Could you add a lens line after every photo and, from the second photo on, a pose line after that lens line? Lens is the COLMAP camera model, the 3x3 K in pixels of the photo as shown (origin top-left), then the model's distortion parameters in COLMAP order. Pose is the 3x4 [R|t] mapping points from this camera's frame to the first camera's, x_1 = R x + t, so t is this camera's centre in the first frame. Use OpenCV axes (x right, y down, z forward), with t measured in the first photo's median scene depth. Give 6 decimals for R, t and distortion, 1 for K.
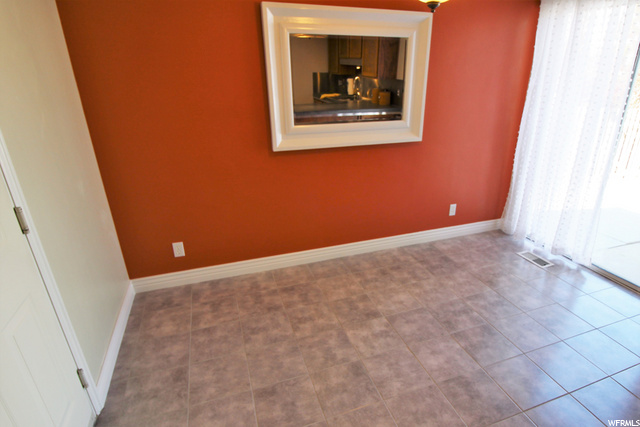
lens RADIAL K [[362.8, 0, 347.6], [0, 362.8, 225.9], [0, 0, 1]] dist [-0.002894, -0.000636]
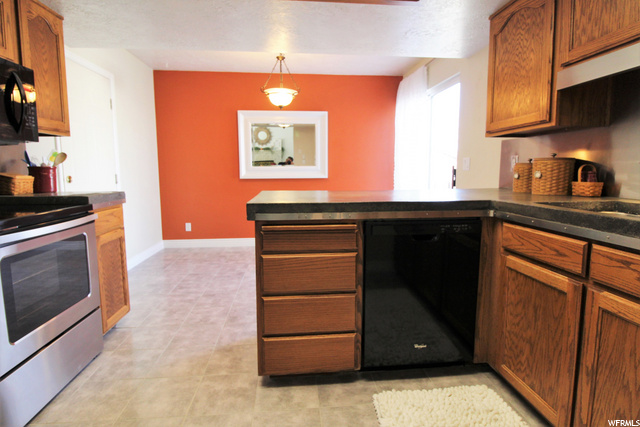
lens RADIAL K [[329.4, 0, 321.8], [0, 329.4, 204.2], [0, 0, 1]] dist [0.003212, -0.015863]
pose [[0.964608, 0.024476, -0.262548, 0.673985], [-0.099266, 0.956142, -0.275569, 0.363505], [0.244289, 0.291879, 0.924732, -0.475680]]
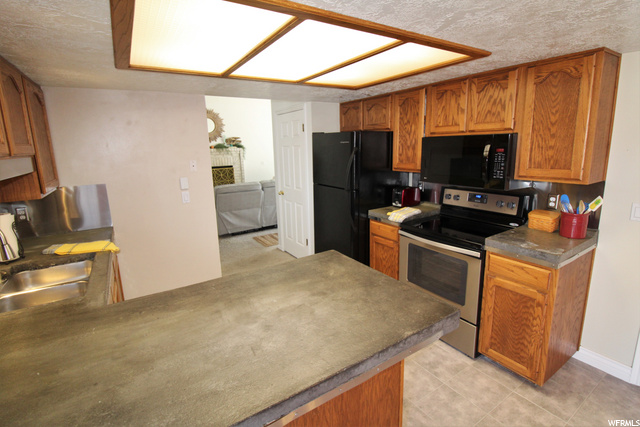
lens RADIAL K [[303.7, 0, 319.1], [0, 303.7, 203.7], [0, 0, 1]] dist [-0.000807, -0.011776]
pose [[-0.980165, 0.064046, -0.187549, 0.557505], [-0.050164, 0.835346, 0.547430, -0.285371], [0.191730, 0.545980, -0.815564, 0.571127]]
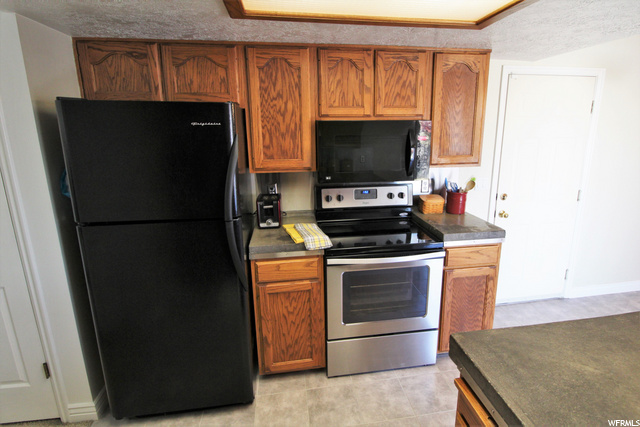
lens RADIAL K [[328.9, 0, 335.8], [0, 328.9, 202.0], [0, 0, 1]] dist [-0.001890, -0.013102]
pose [[-0.207242, 0.217819, -0.953732, 0.777983], [-0.373379, 0.883488, 0.282910, 0.005980], [0.904234, 0.414734, -0.101767, -0.126000]]
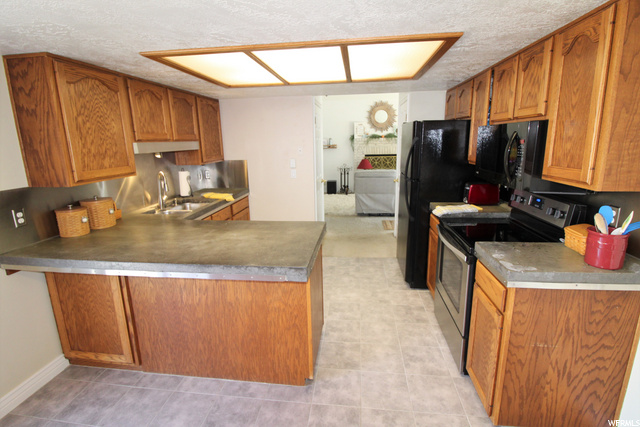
lens RADIAL K [[303.7, 0, 319.1], [0, 303.7, 203.7], [0, 0, 1]] dist [-0.000807, -0.011776]
pose [[-0.881177, -0.077636, 0.466369, -0.010244], [0.203258, 0.828406, 0.521948, -0.307813], [-0.426865, 0.554721, -0.714193, 0.660382]]
